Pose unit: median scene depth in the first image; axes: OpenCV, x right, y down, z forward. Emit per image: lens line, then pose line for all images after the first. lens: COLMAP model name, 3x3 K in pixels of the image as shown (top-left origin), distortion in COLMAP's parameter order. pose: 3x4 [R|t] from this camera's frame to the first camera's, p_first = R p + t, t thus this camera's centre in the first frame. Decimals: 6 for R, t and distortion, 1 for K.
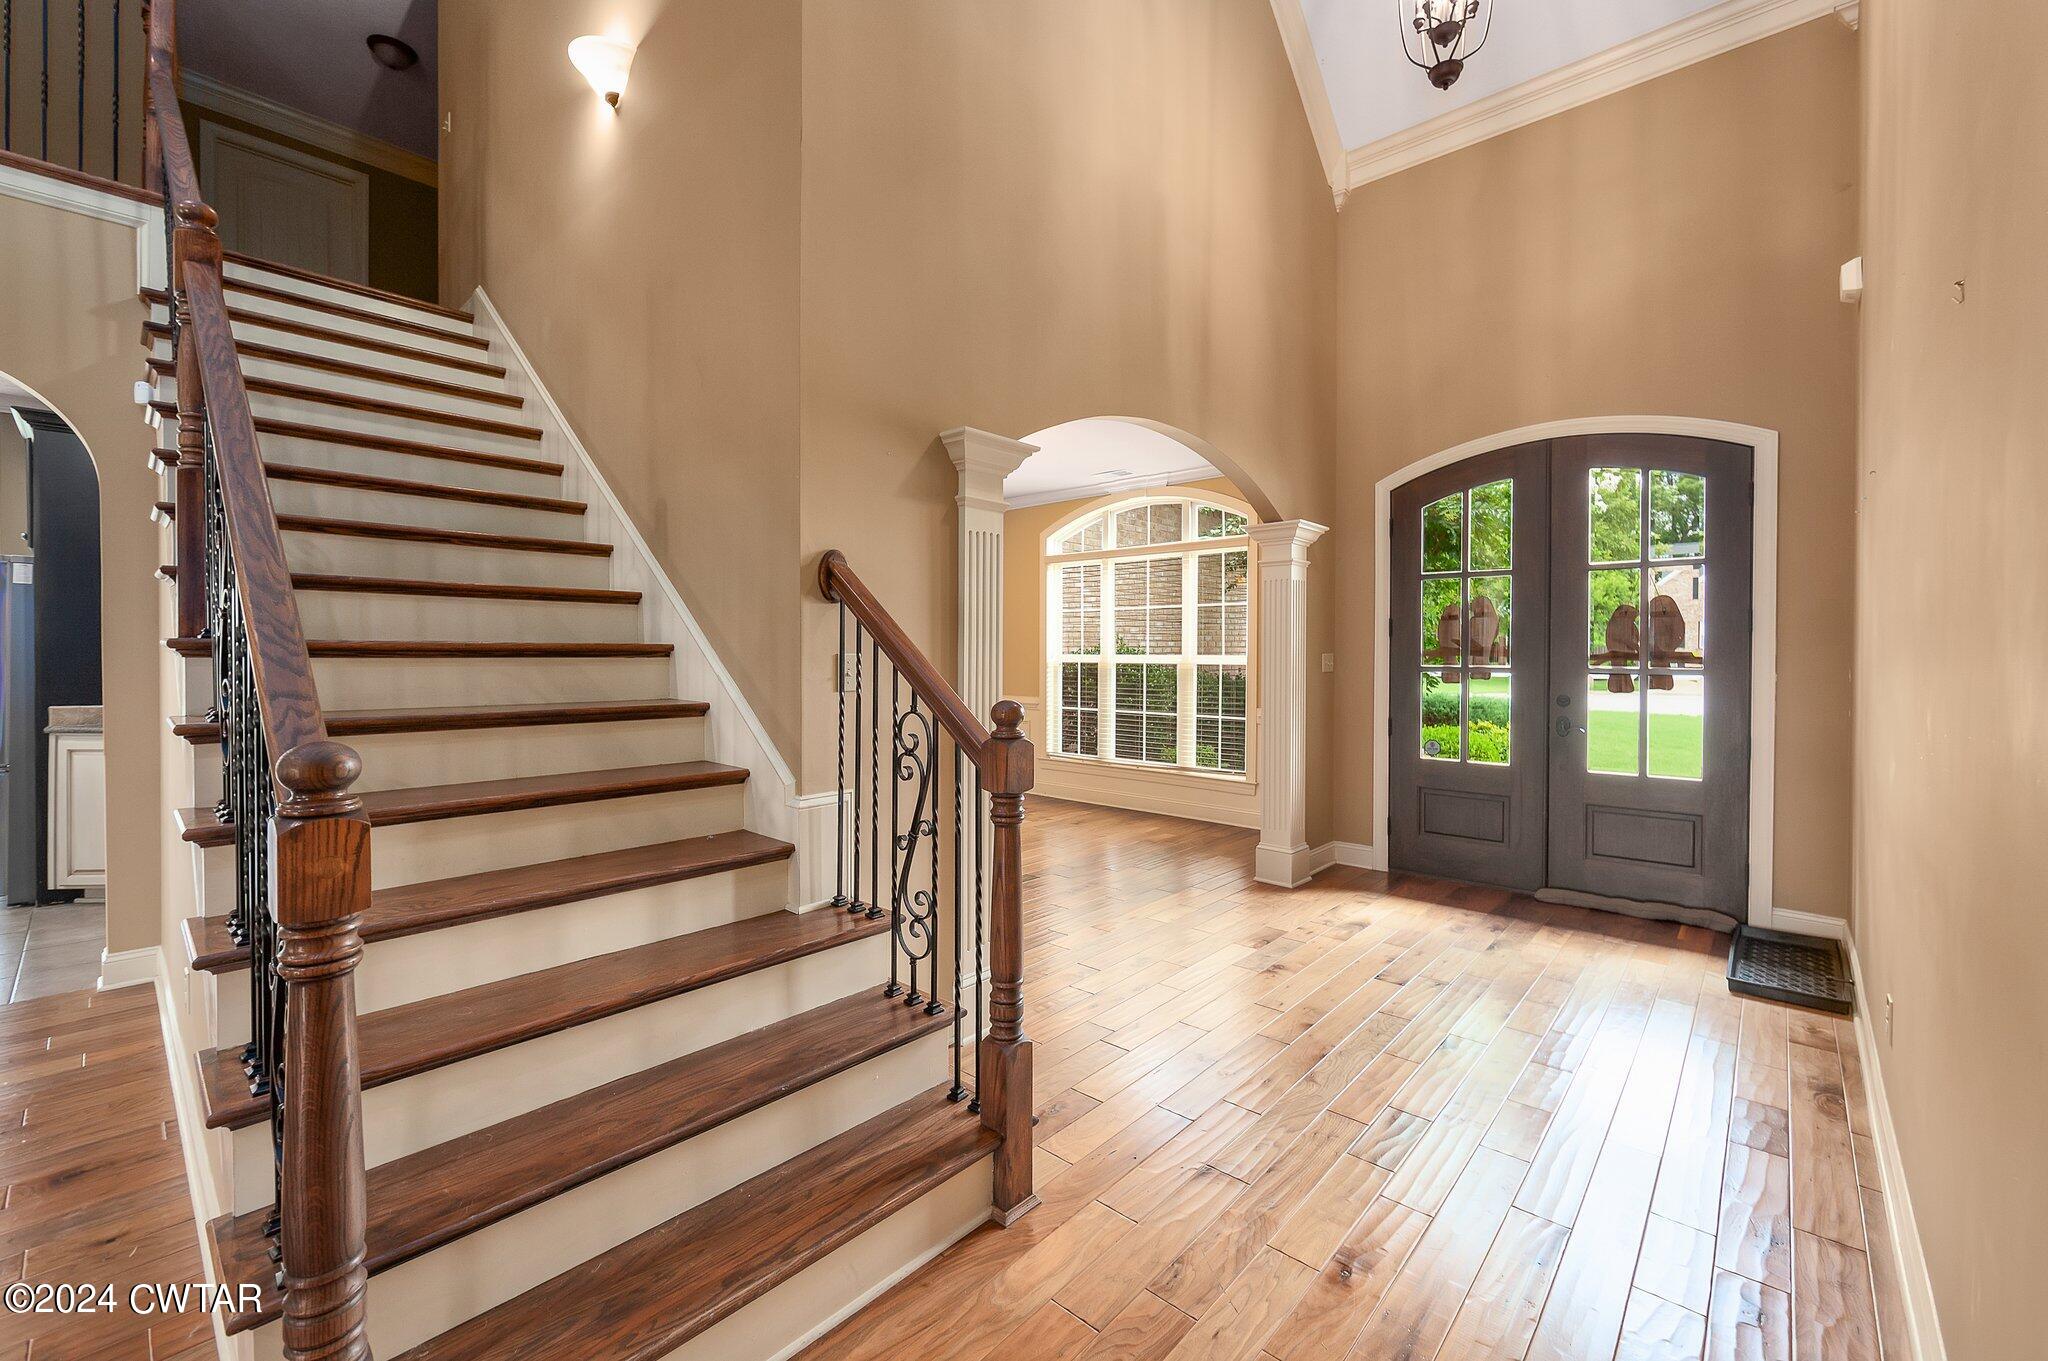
lens RADIAL K [[840.3, 0, 1030.8], [0, 840.3, 658.8], [0, 0, 1]] dist [-0.000079, 0.000053]
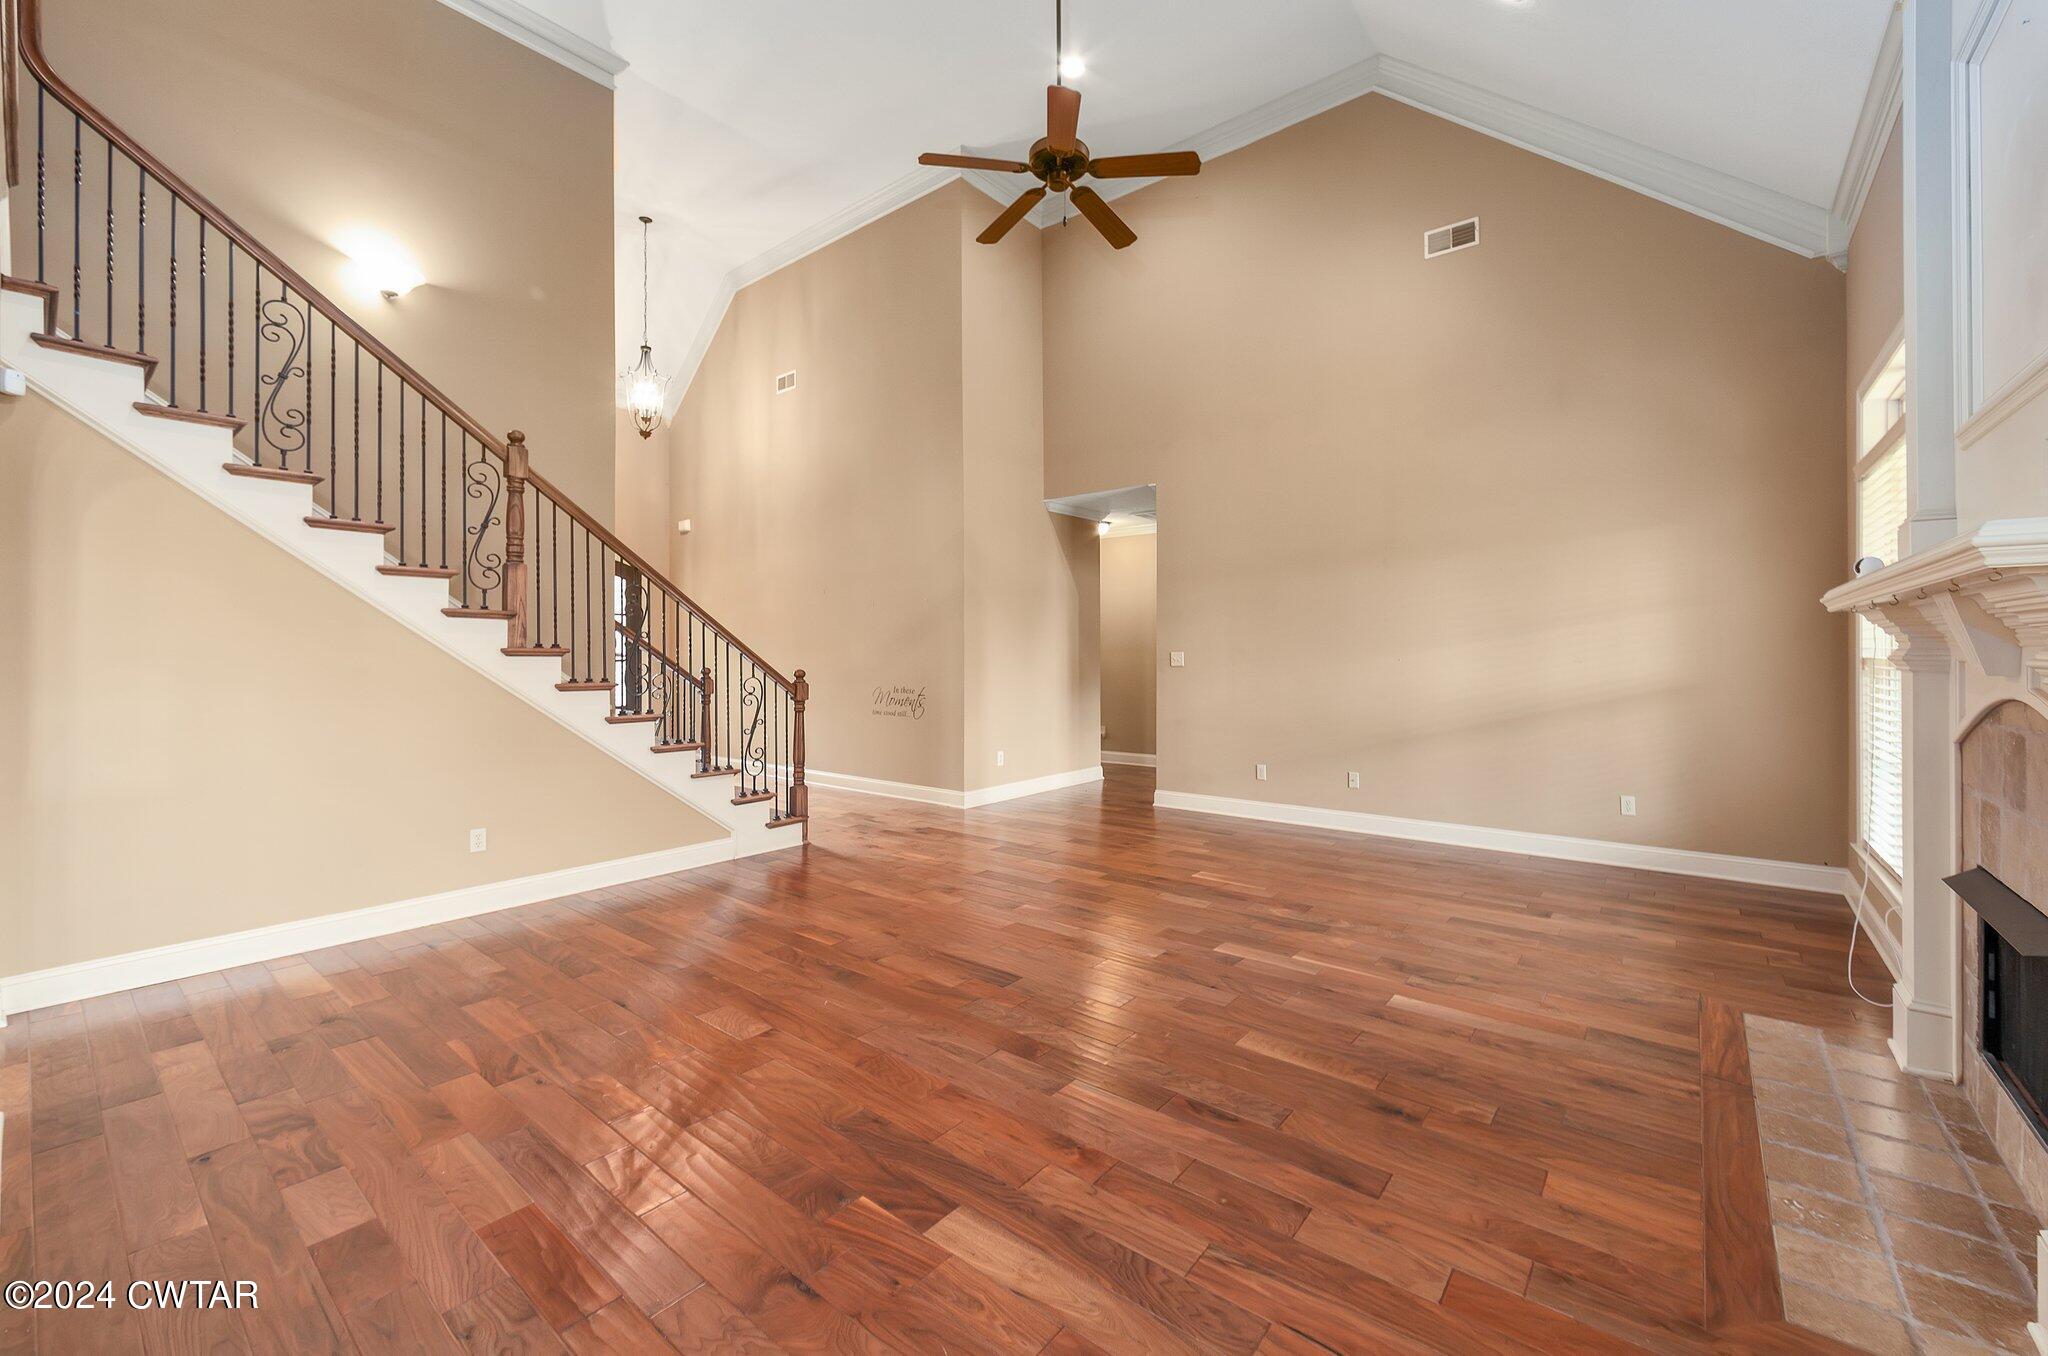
lens RADIAL K [[815.4, 0, 1050.8], [0, 815.4, 648.0], [0, 0, 1]] dist [0.003036, 0.000026]
pose [[-0.063729, 0.001652, 0.997966, -1.503843], [0.009047, 0.999958, -0.001078, -0.005851], [-0.997926, 0.008959, -0.063741, -0.072702]]
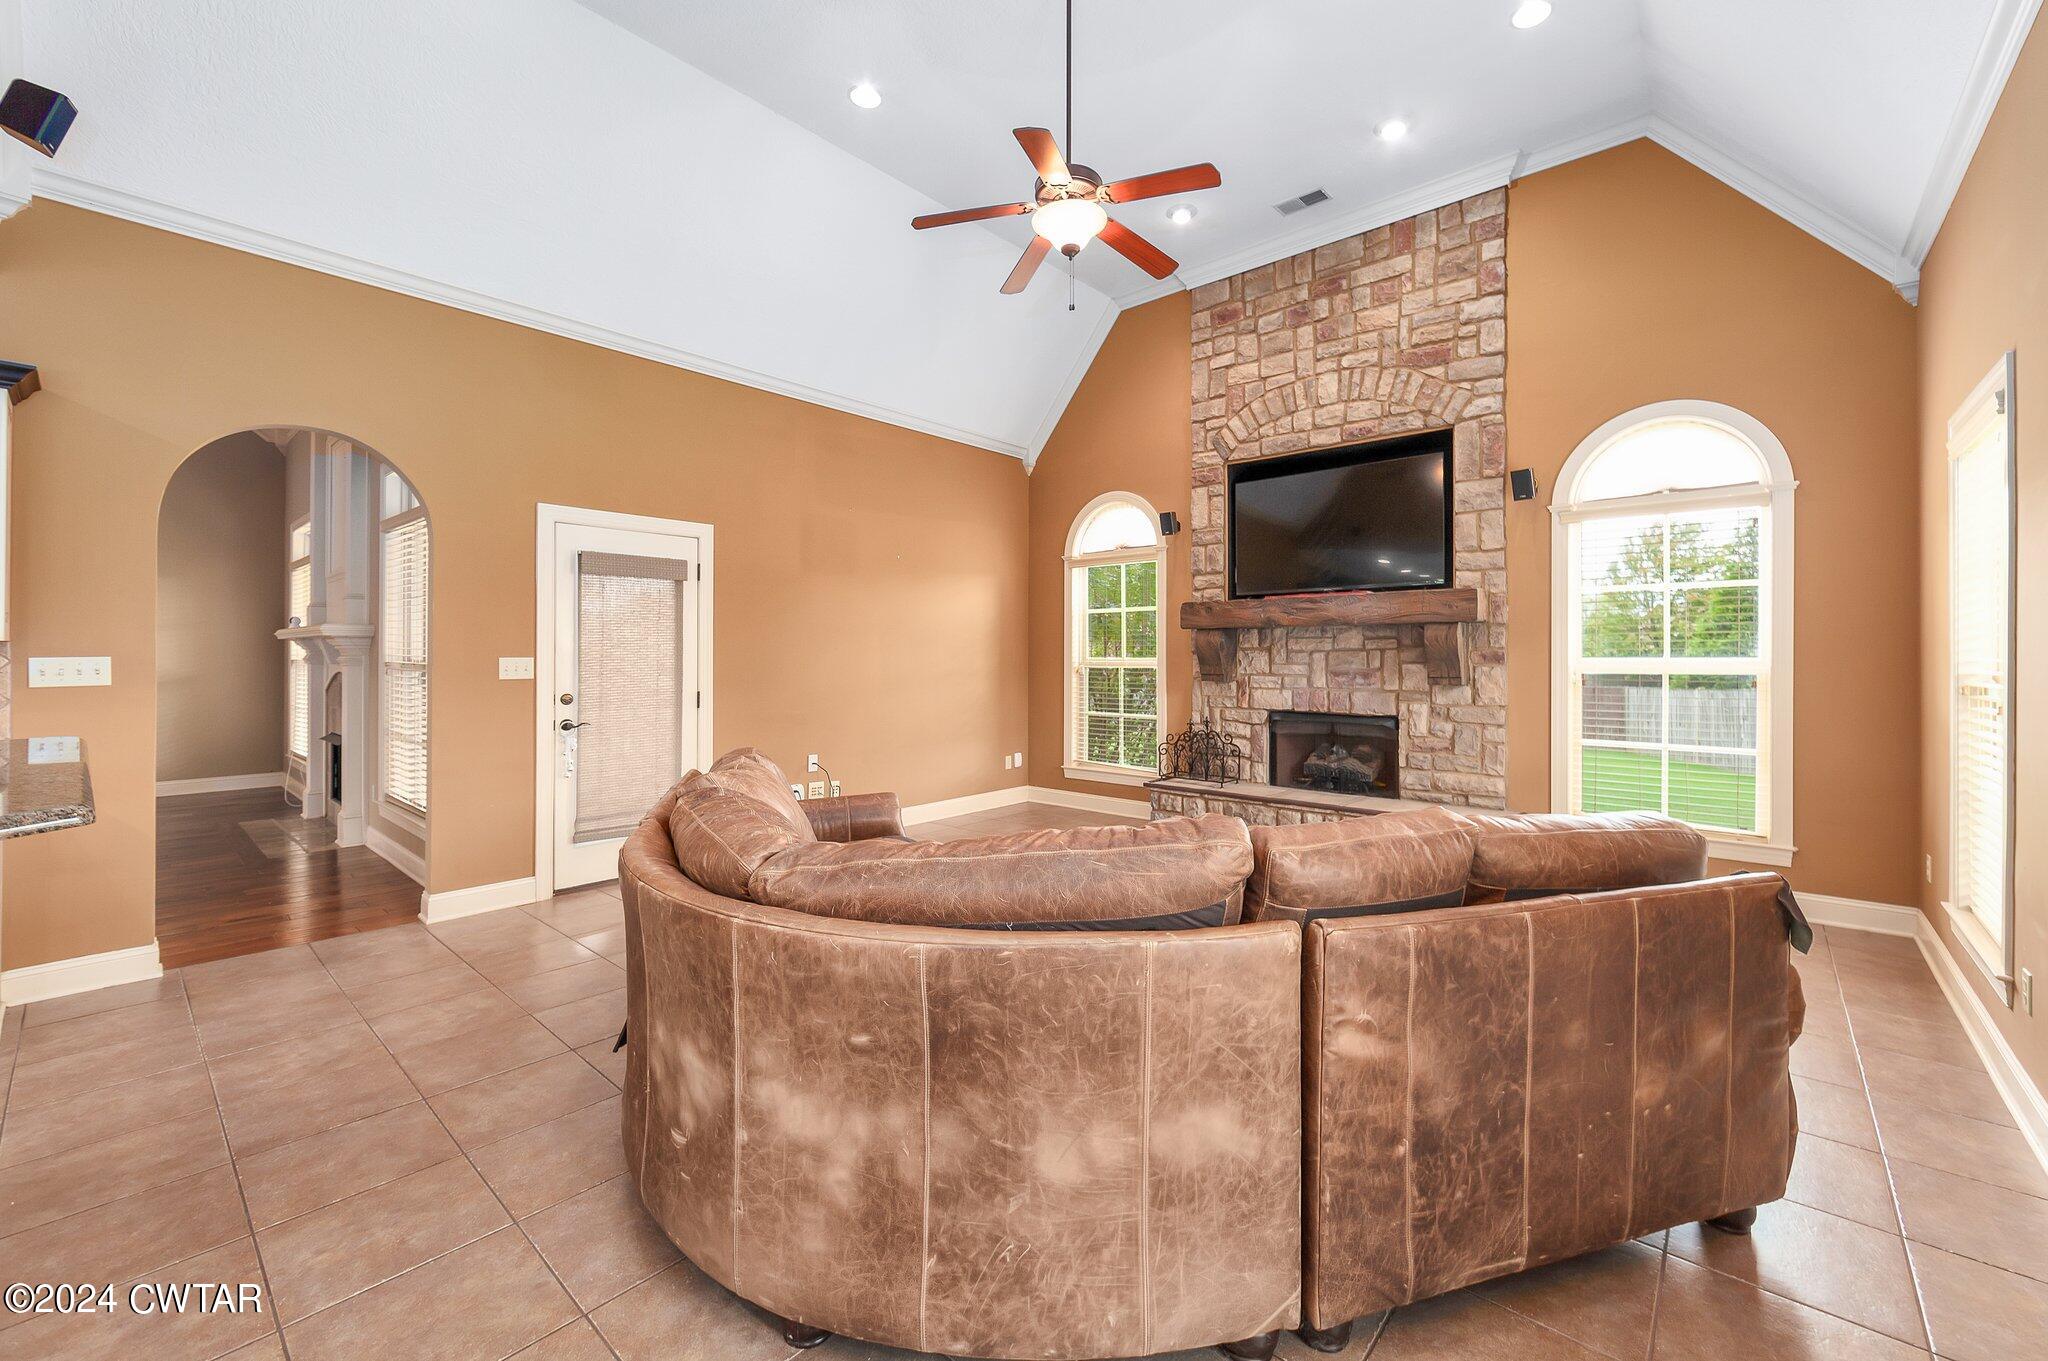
lens RADIAL K [[820.1, 0, 1053.3], [0, 820.1, 652.8], [0, 0, 1]] dist [-0.003139, -0.000407]
pose [[-0.999676, -0.004247, -0.025086, -2.279549], [-0.004339, 0.999984, 0.003590, -0.018186], [0.025071, 0.003698, -0.999679, 0.804014]]
